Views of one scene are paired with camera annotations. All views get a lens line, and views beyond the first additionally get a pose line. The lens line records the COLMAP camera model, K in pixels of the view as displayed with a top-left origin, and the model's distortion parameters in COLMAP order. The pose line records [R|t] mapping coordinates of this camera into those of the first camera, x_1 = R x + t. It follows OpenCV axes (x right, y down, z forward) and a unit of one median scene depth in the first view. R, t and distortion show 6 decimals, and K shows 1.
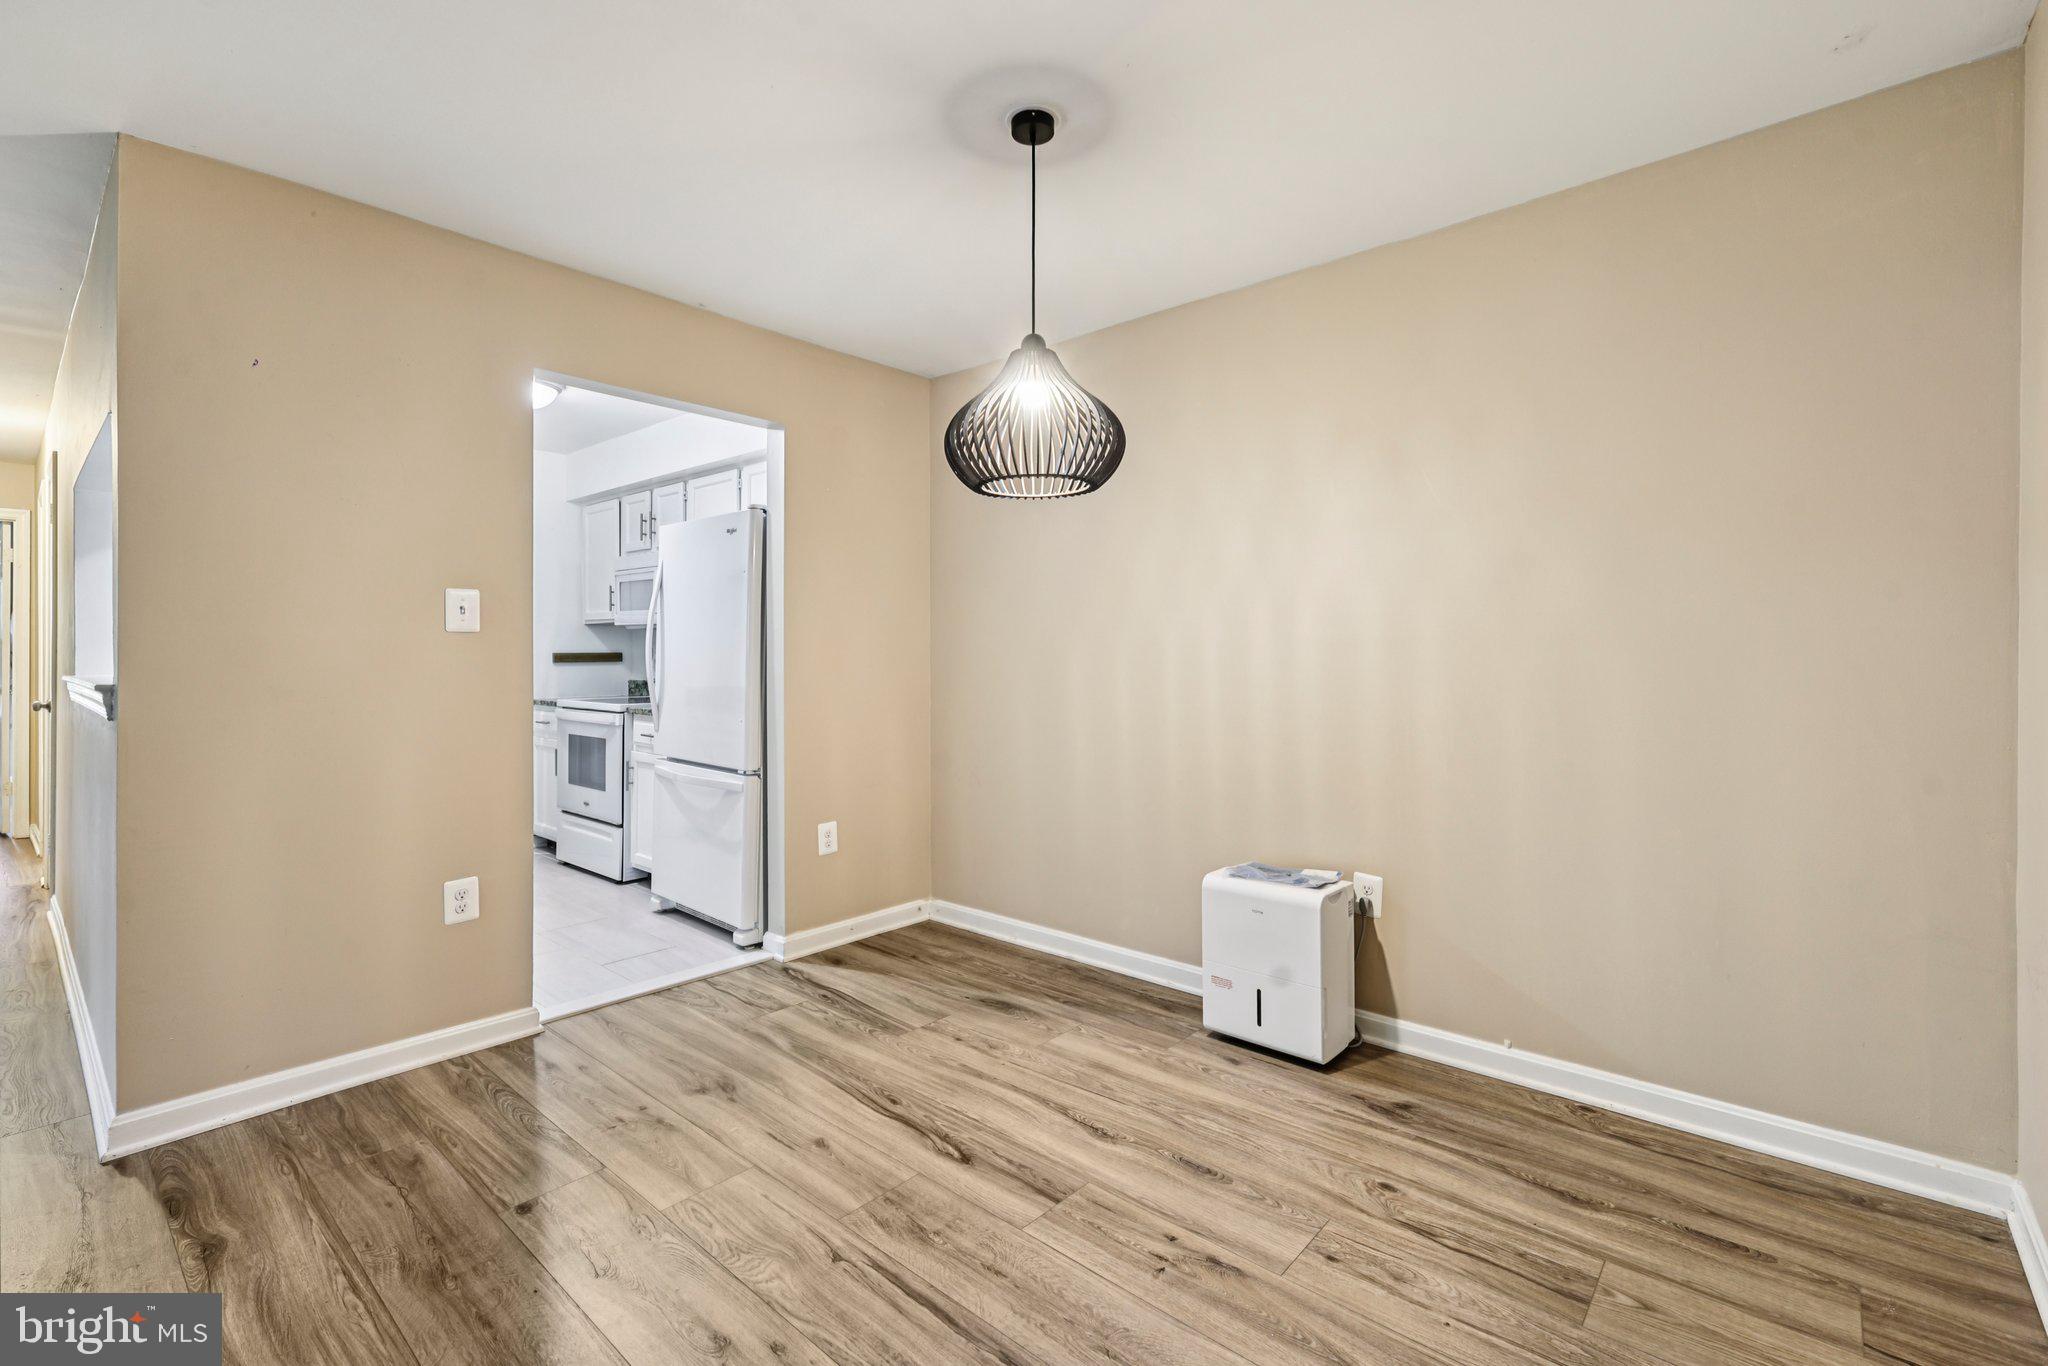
lens RADIAL K [[902.5, 0, 1025.3], [0, 902.5, 645.1], [0, 0, 1]] dist [0.002561, 0.000280]
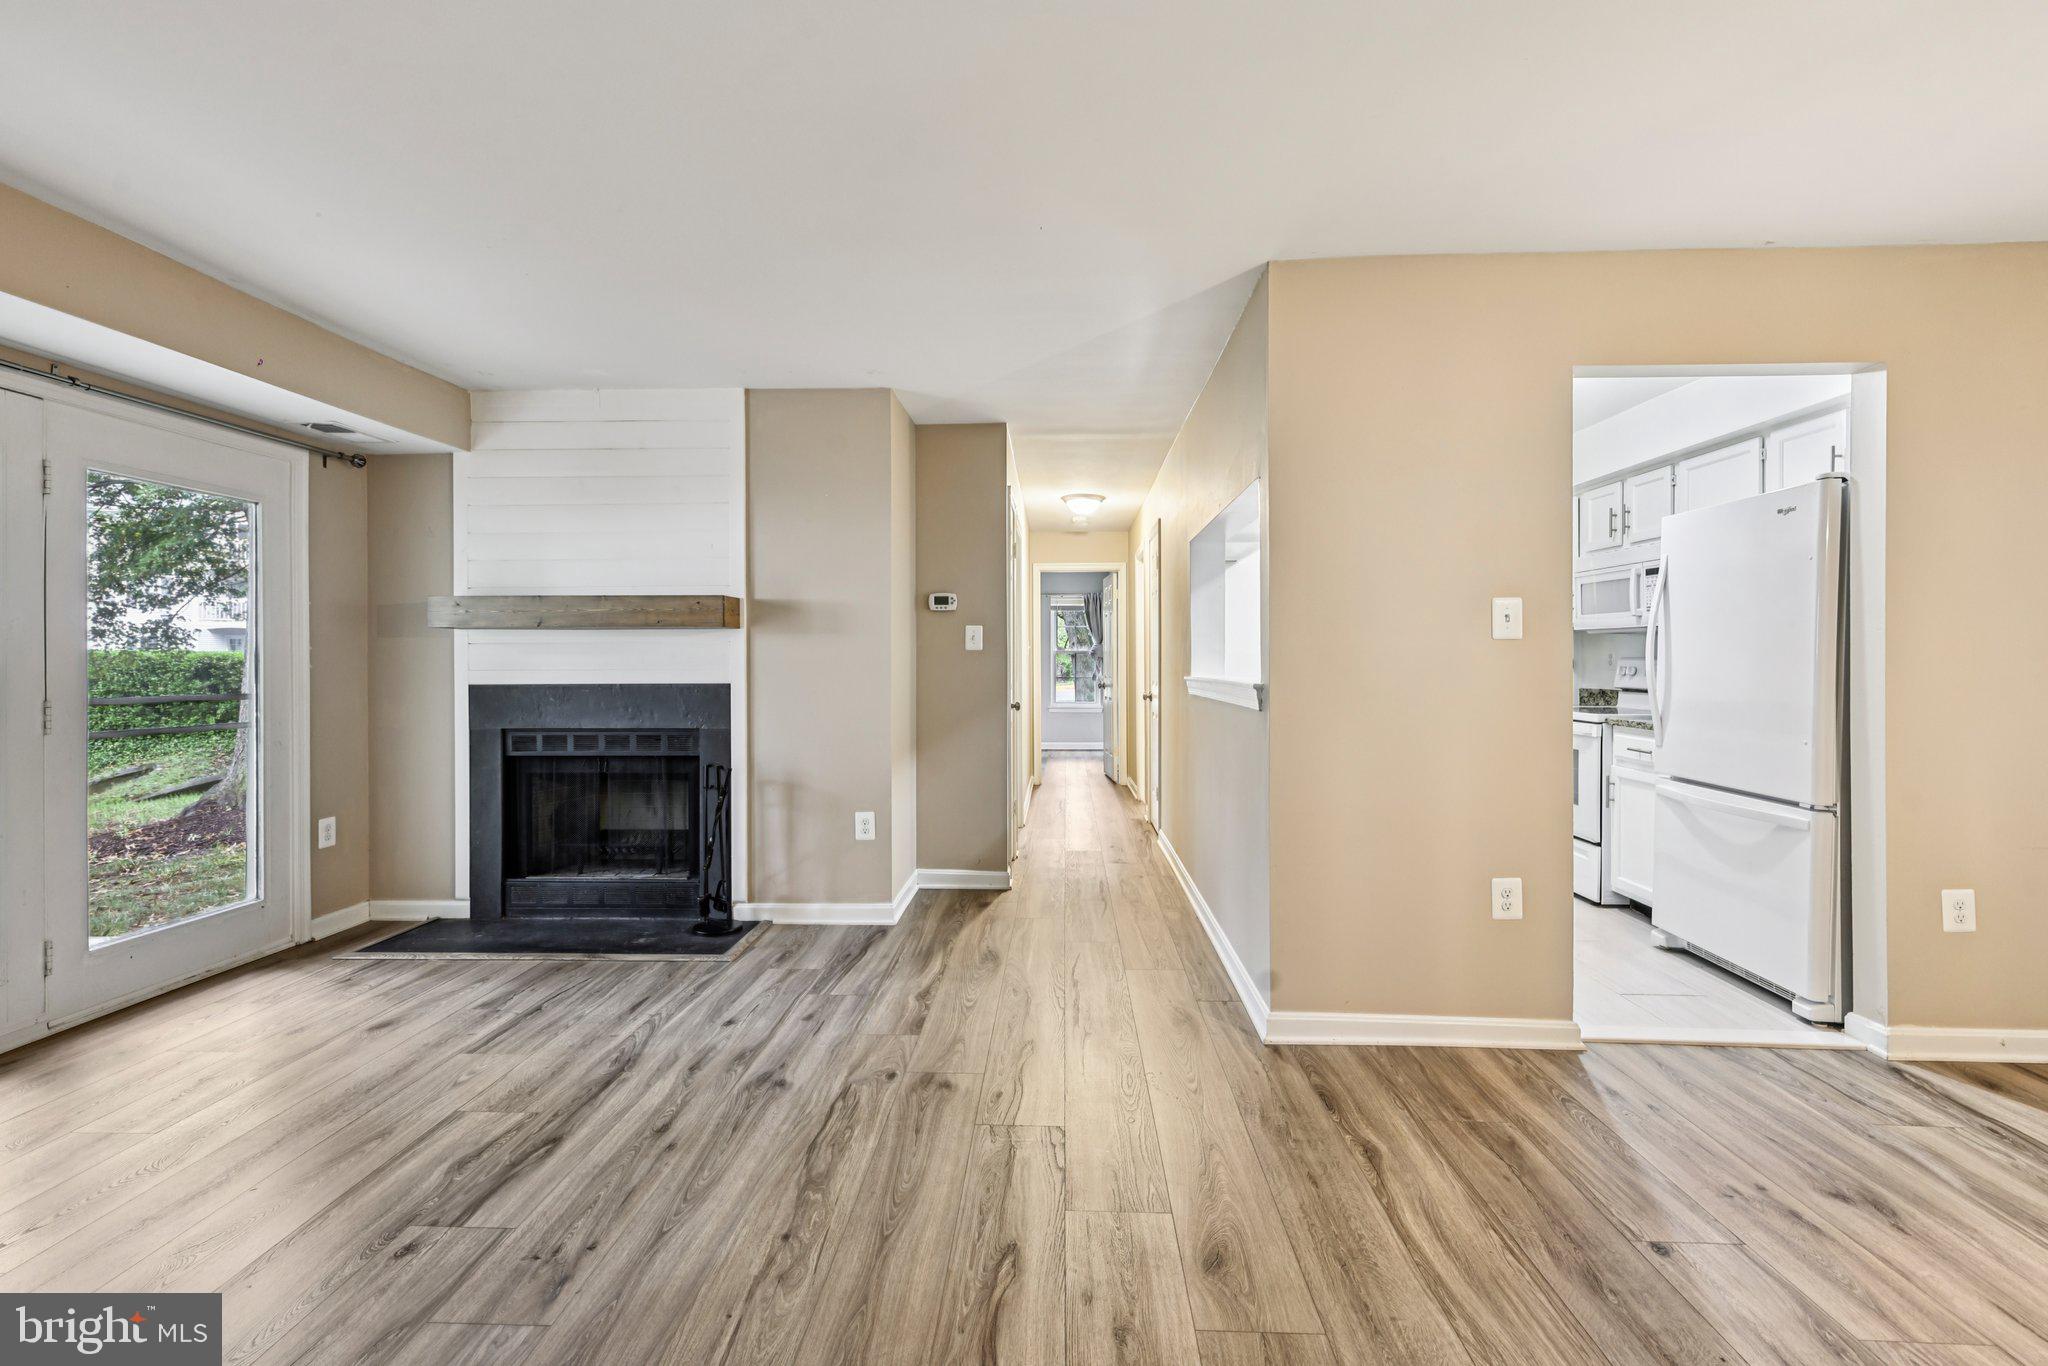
lens RADIAL K [[887.4, 0, 1027.1], [0, 887.4, 662.1], [0, 0, 1]] dist [0.002469, 0.000824]
pose [[0.626455, 0.001397, -0.779456, -0.185778], [0.007433, 0.999942, 0.007766, -0.000415], [0.779422, -0.010659, 0.626408, -0.066877]]
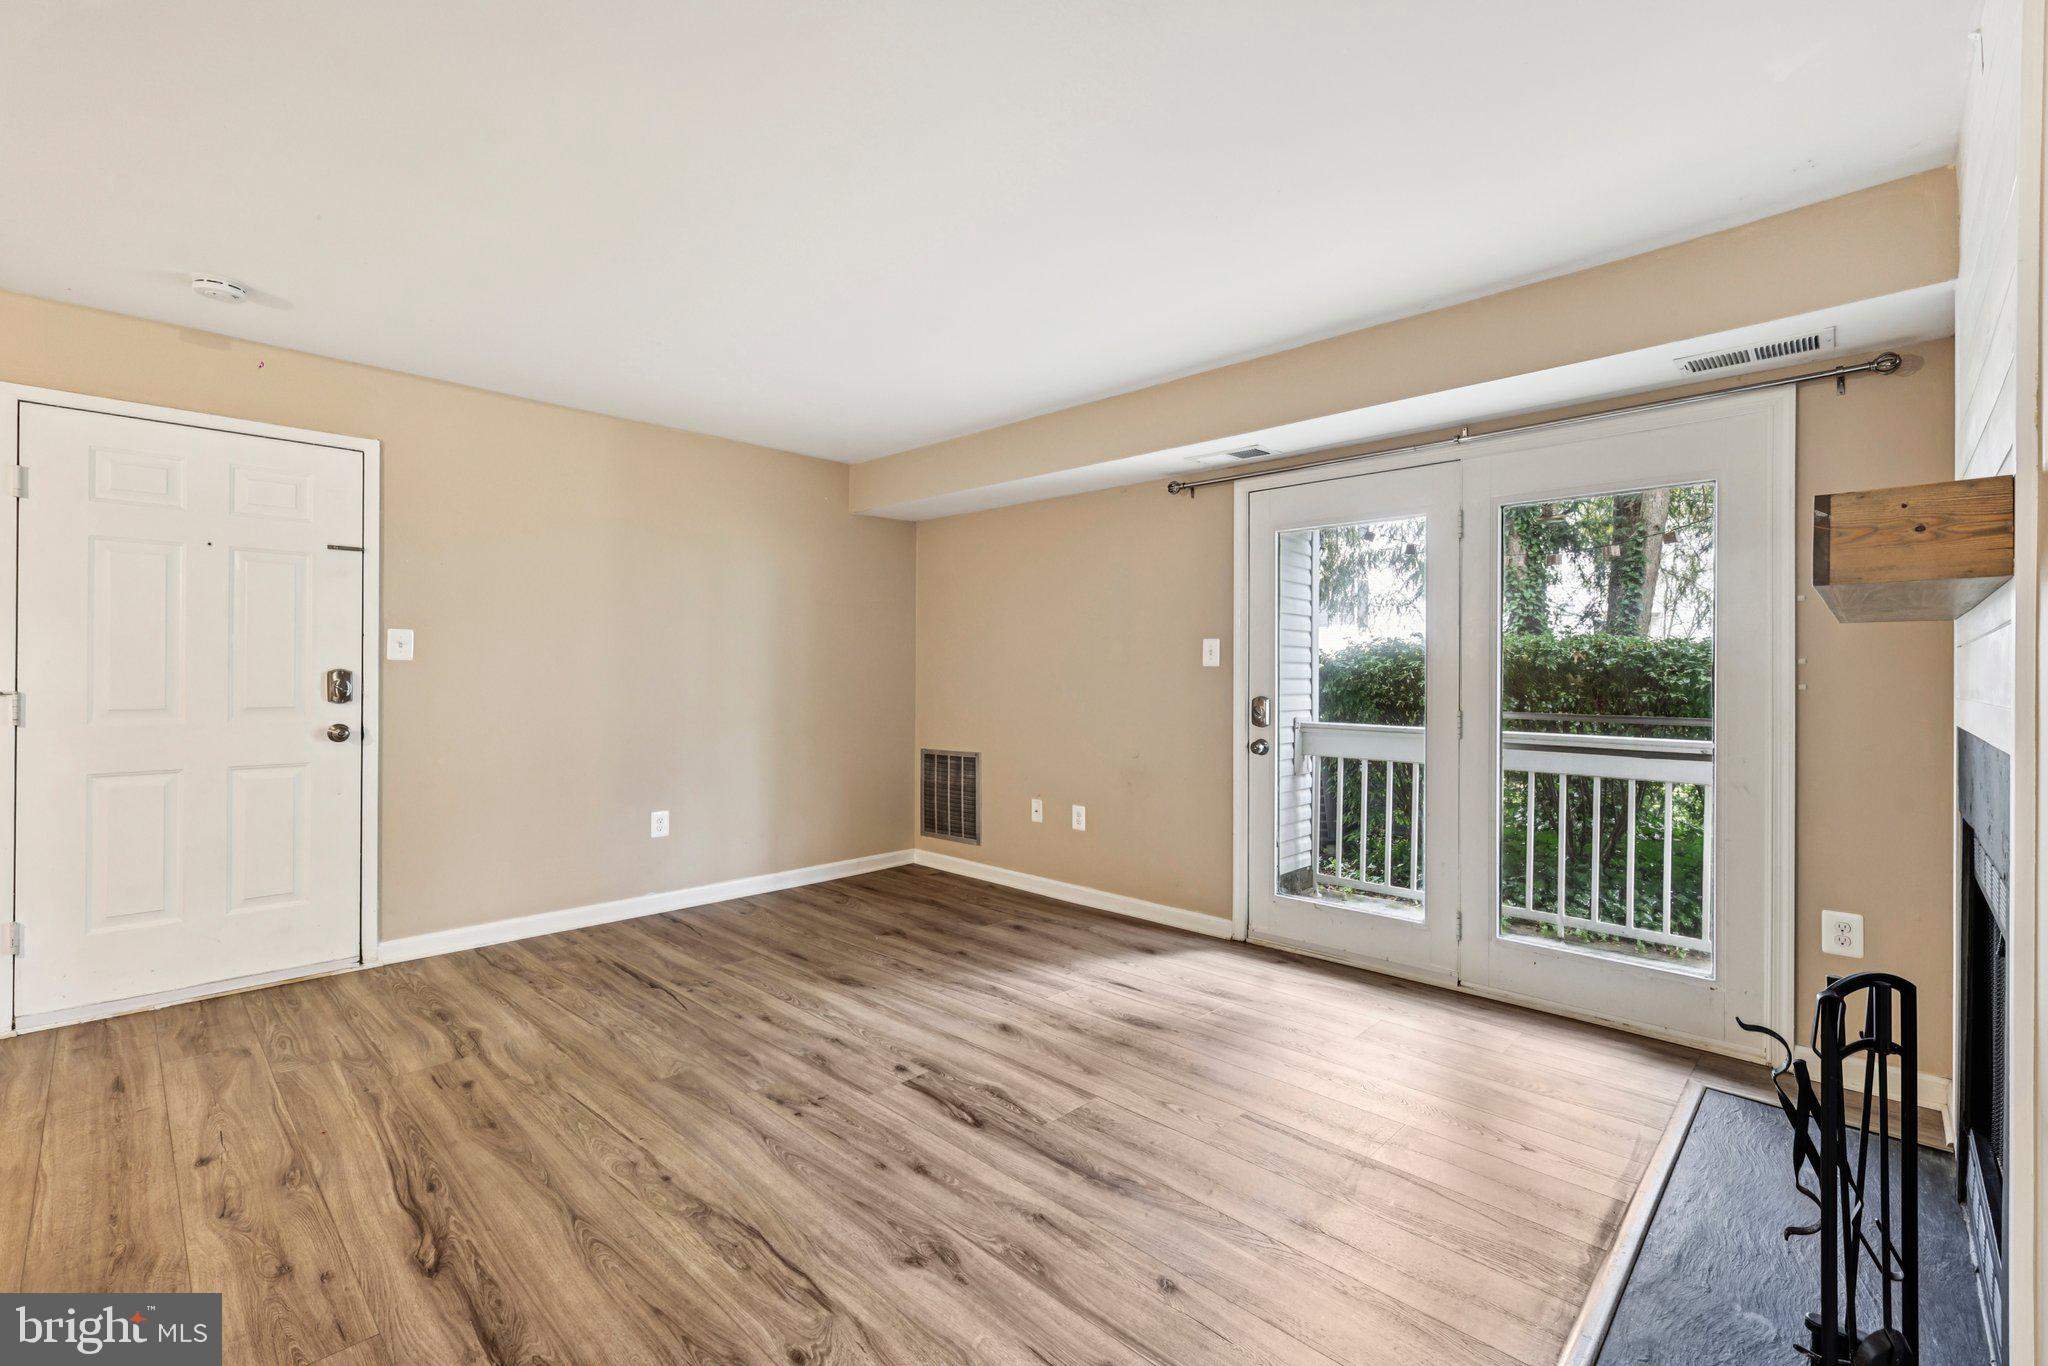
lens RADIAL K [[885.6, 0, 1020.9], [0, 885.6, 674.7], [0, 0, 1]] dist [0.004004, -0.000338]
pose [[-0.998510, -0.003431, 0.054468, -1.236097], [-0.004054, 0.999927, -0.011346, 0.010160], [-0.054425, -0.011550, -0.998451, 1.031960]]
